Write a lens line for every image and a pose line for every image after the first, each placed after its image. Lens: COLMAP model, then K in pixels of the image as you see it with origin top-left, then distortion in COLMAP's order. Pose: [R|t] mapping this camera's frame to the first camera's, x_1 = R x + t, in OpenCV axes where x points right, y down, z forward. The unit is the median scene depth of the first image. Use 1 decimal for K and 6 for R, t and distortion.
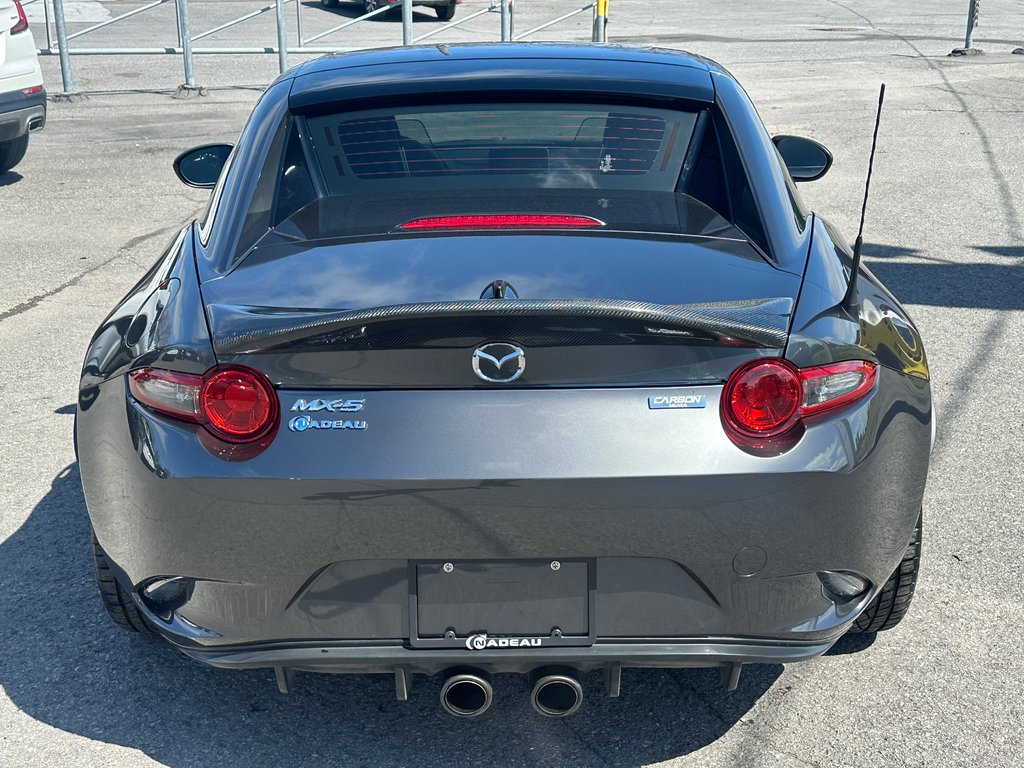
lens RADIAL K [[1338.5, 0, 512.0], [0, 1338.5, 383.9], [0, 0, 1]] dist [0.225159, -0.538702]
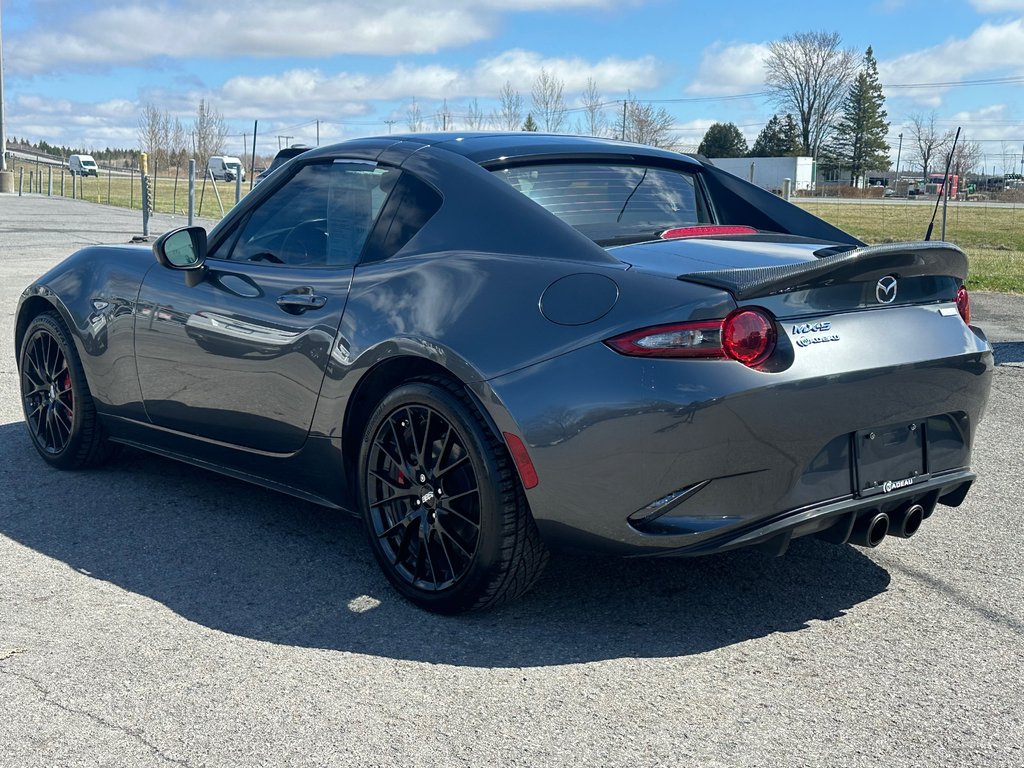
lens RADIAL K [[1377.3, 0, 497.4], [0, 1377.3, 378.7], [0, 0, 1]] dist [0.240692, -0.589314]
pose [[0.749721, -0.084392, 0.656350, -1.262303], [0.190437, 0.977392, -0.091858, 0.130292], [-0.633760, 0.193861, 0.748843, 0.111321]]
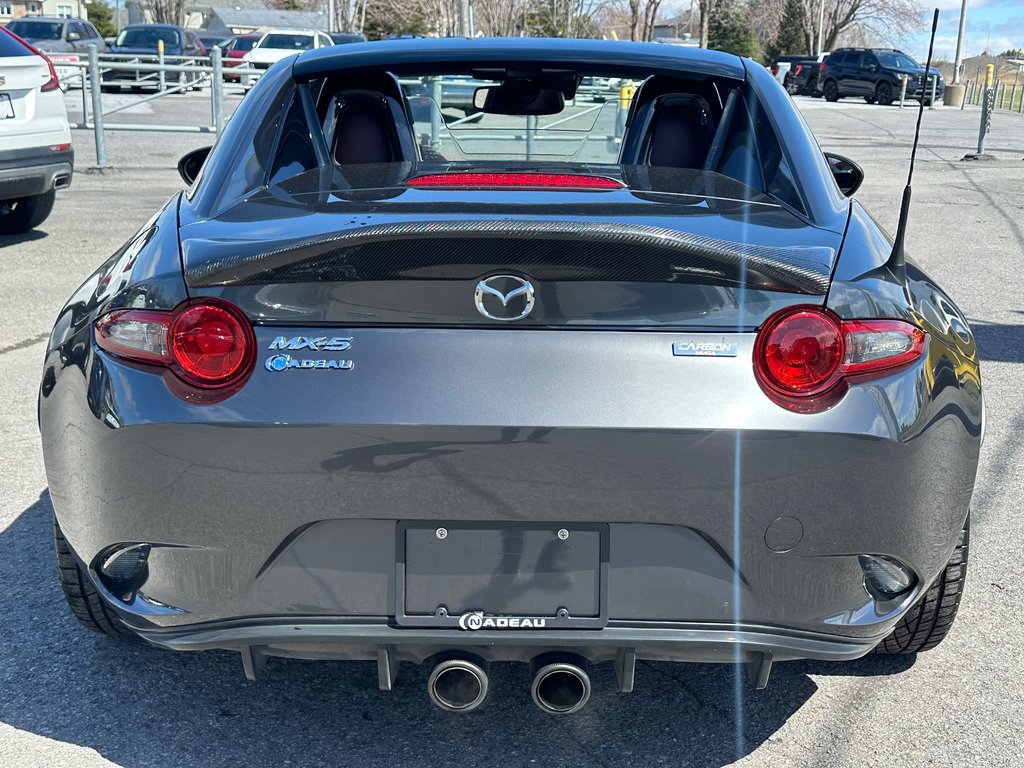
lens RADIAL K [[1298.3, 0, 532.8], [0, 1298.3, 389.1], [0, 0, 1]] dist [0.219498, -0.532189]
pose [[0.999684, 0.025135, -0.000079, 0.009471], [-0.025069, 0.996846, -0.075296, 0.099551], [-0.001813, 0.075274, 0.997161, 0.134129]]
